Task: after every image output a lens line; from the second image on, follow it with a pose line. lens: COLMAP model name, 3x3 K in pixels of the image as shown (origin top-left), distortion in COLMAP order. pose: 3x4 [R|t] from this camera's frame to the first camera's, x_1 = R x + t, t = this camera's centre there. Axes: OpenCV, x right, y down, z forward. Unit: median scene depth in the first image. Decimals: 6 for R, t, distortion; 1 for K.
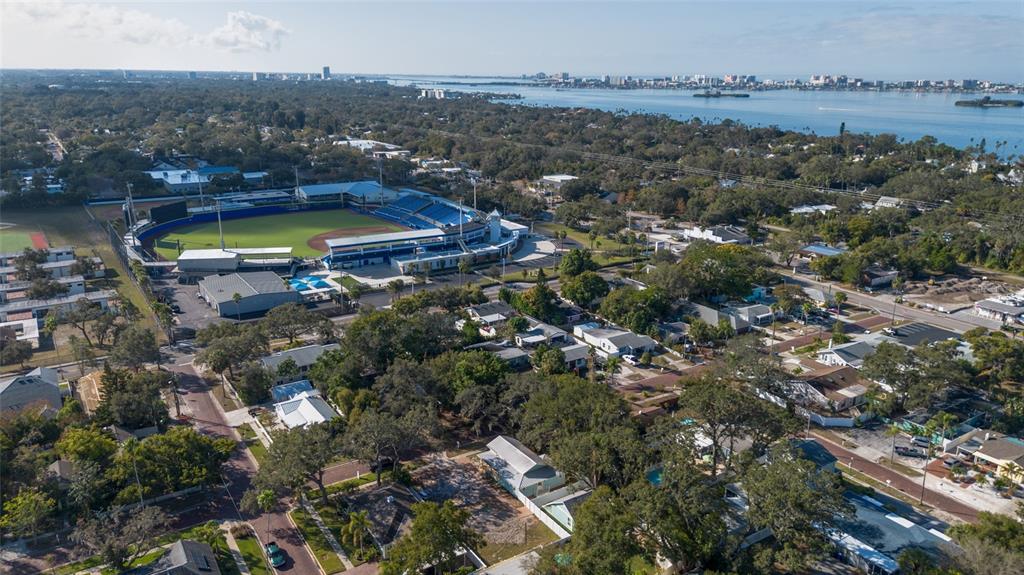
lens RADIAL K [[726.3, 0, 498.2], [0, 726.3, 286.8], [0, 0, 1]] dist [0.024655, -0.004001]
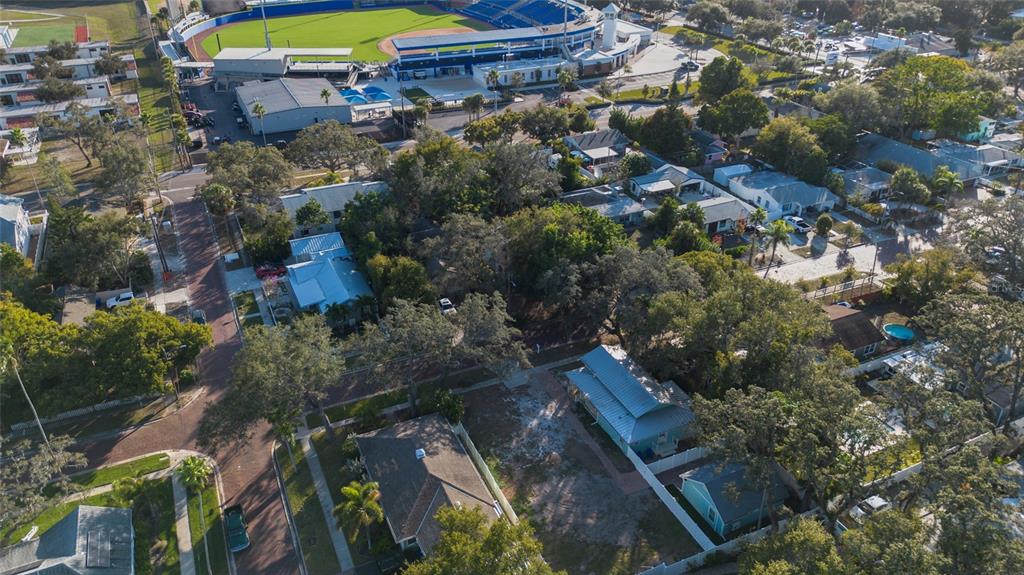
lens RADIAL K [[726.3, 0, 498.2], [0, 726.3, 286.8], [0, 0, 1]] dist [0.024655, -0.004001]
pose [[0.989574, 0.066387, -0.127812, -0.004774], [-0.033696, 0.969518, 0.242693, -0.000091], [0.140028, -0.235856, 0.961646, 0.200628]]
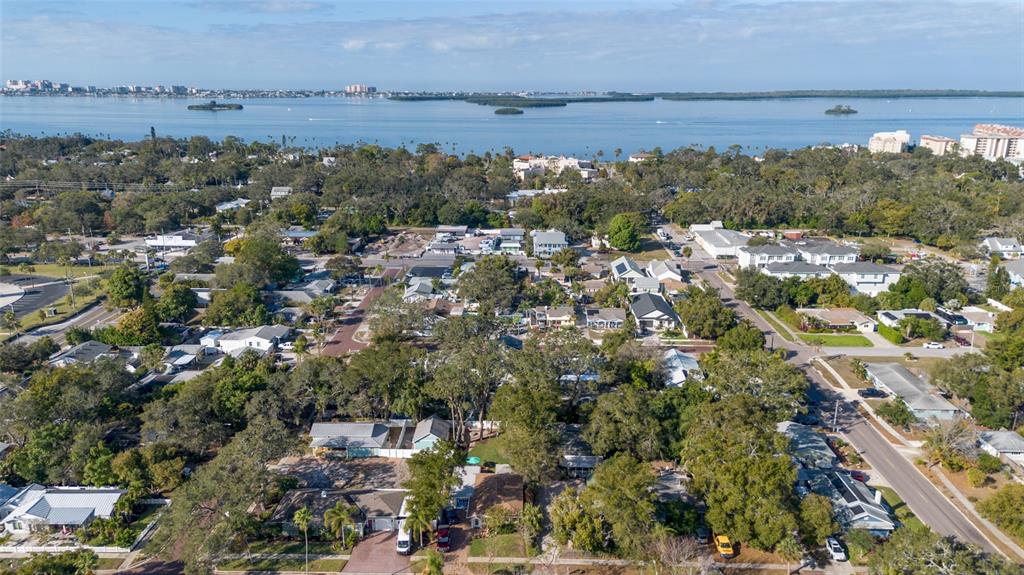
lens RADIAL K [[726.3, 0, 498.2], [0, 726.3, 286.8], [0, 0, 1]] dist [0.024655, -0.004001]
pose [[0.562258, -0.224765, 0.795831, -0.335796], [0.230168, 0.966862, 0.110454, -0.022861], [-0.794285, 0.121072, 0.595360, 0.066797]]
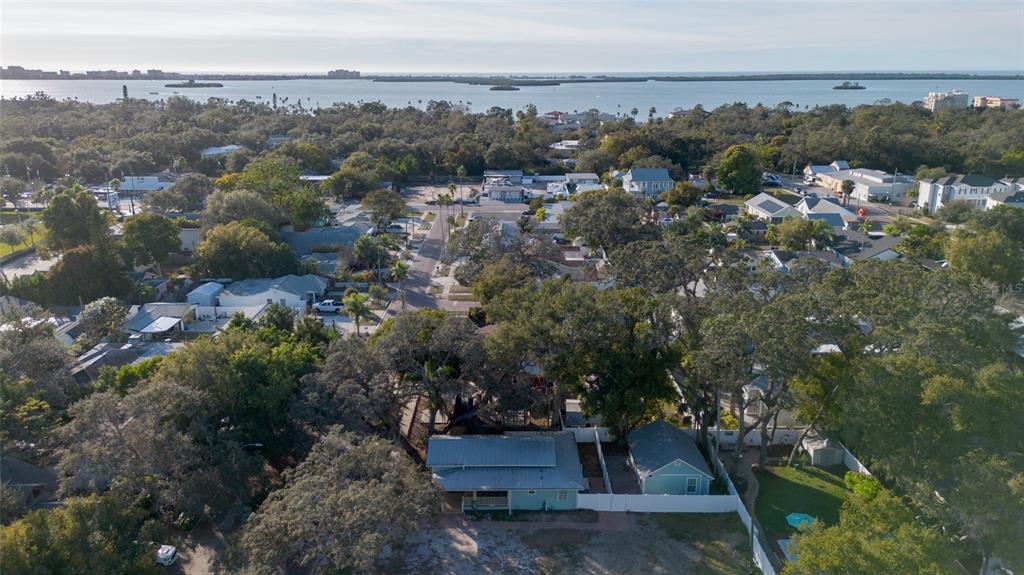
lens RADIAL K [[726.3, 0, 498.2], [0, 726.3, 286.8], [0, 0, 1]] dist [0.024655, -0.004001]
pose [[0.542502, -0.238832, 0.805388, -0.191790], [0.232604, 0.963955, 0.129174, 0.022065], [-0.807209, 0.117259, 0.578501, 0.328909]]
